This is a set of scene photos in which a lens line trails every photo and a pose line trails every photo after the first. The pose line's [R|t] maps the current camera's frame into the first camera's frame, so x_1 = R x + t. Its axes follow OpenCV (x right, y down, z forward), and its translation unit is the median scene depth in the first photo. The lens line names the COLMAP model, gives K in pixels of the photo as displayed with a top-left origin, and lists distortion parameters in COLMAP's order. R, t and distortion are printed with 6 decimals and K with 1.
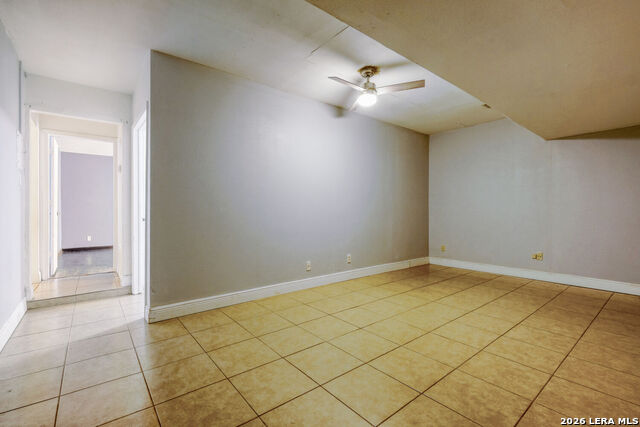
lens RADIAL K [[281.8, 0, 317.0], [0, 281.8, 222.2], [0, 0, 1]] dist [0.000865, 0.000273]
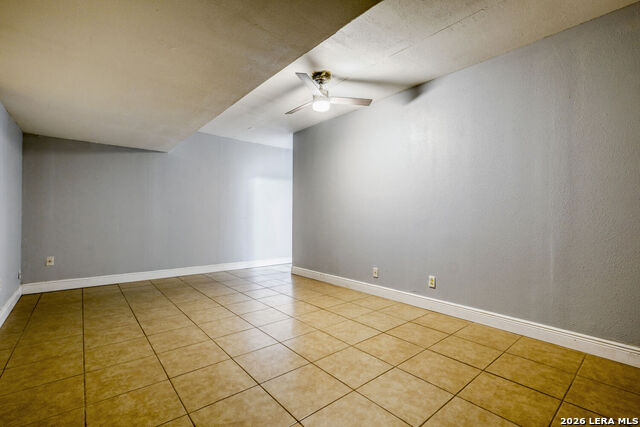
lens RADIAL K [[281.8, 0, 317.0], [0, 281.8, 222.2], [0, 0, 1]] dist [0.000865, 0.000273]
pose [[0.027716, 0.018088, -0.999452, 1.548767], [-0.043499, 0.998911, 0.016872, -0.048258], [0.998669, 0.043008, 0.028472, 1.235659]]
